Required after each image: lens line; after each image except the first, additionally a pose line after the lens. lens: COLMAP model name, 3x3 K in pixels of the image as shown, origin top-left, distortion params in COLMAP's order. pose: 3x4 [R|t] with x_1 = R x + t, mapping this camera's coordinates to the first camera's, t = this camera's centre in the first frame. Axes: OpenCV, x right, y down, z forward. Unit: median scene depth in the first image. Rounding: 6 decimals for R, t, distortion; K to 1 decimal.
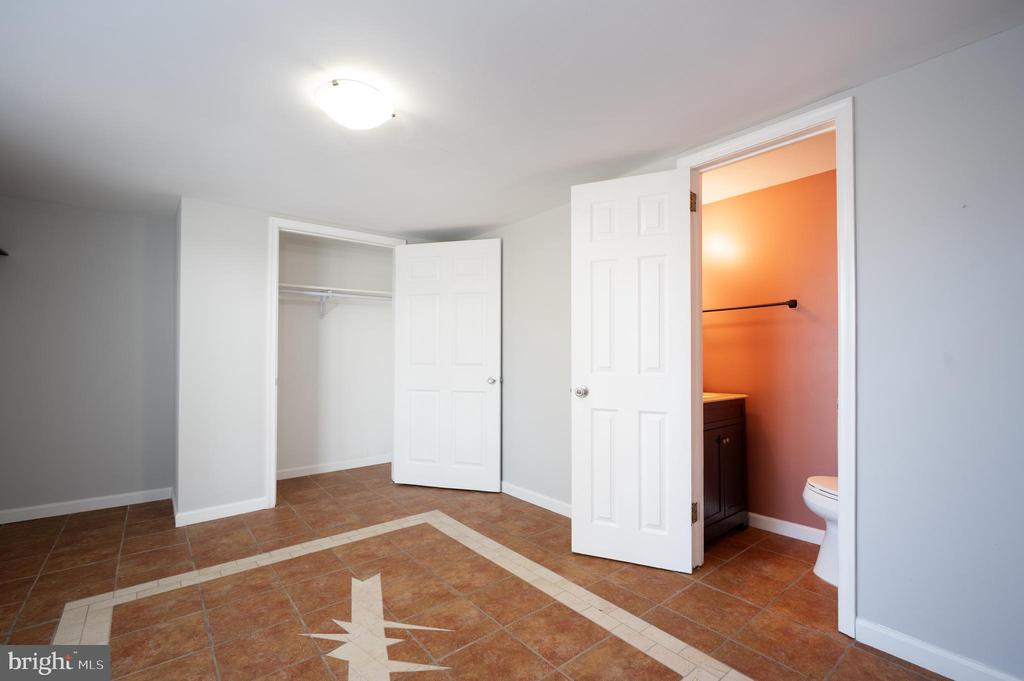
lens RADIAL K [[457.4, 0, 514.6], [0, 457.4, 344.5], [0, 0, 1]] dist [-0.003002, -0.000115]
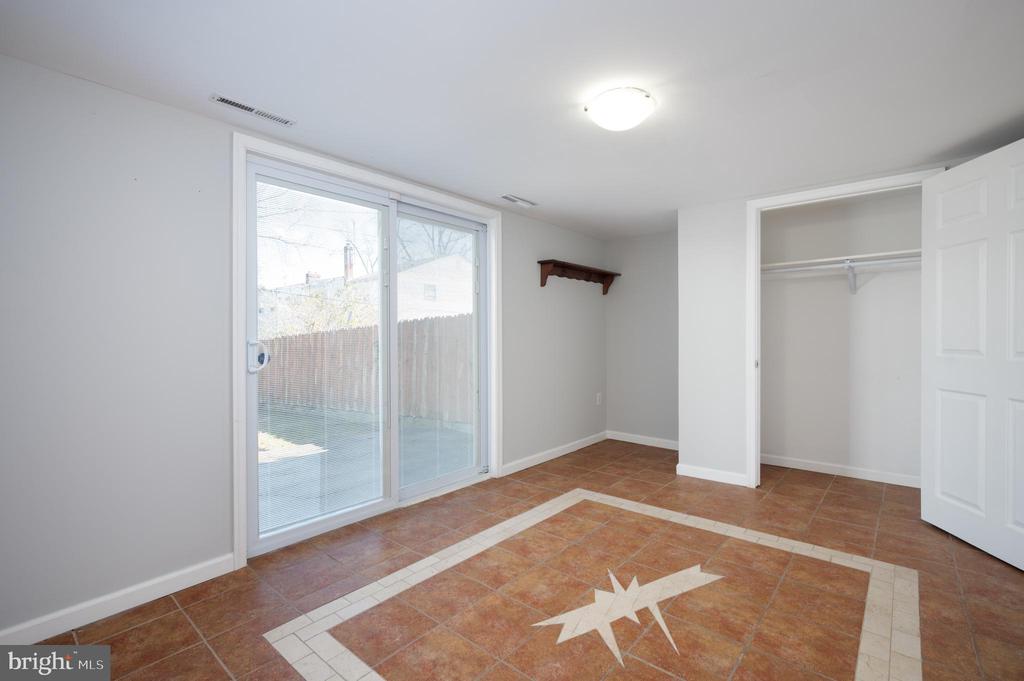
lens RADIAL K [[457.4, 0, 514.8], [0, 457.4, 338.3], [0, 0, 1]] dist [-0.003002, -0.000115]
pose [[0.174880, 0.003808, -0.984582, 0.455445], [0.022443, 0.999717, 0.007853, 0.006176], [0.984334, -0.023470, 0.174745, 0.377139]]
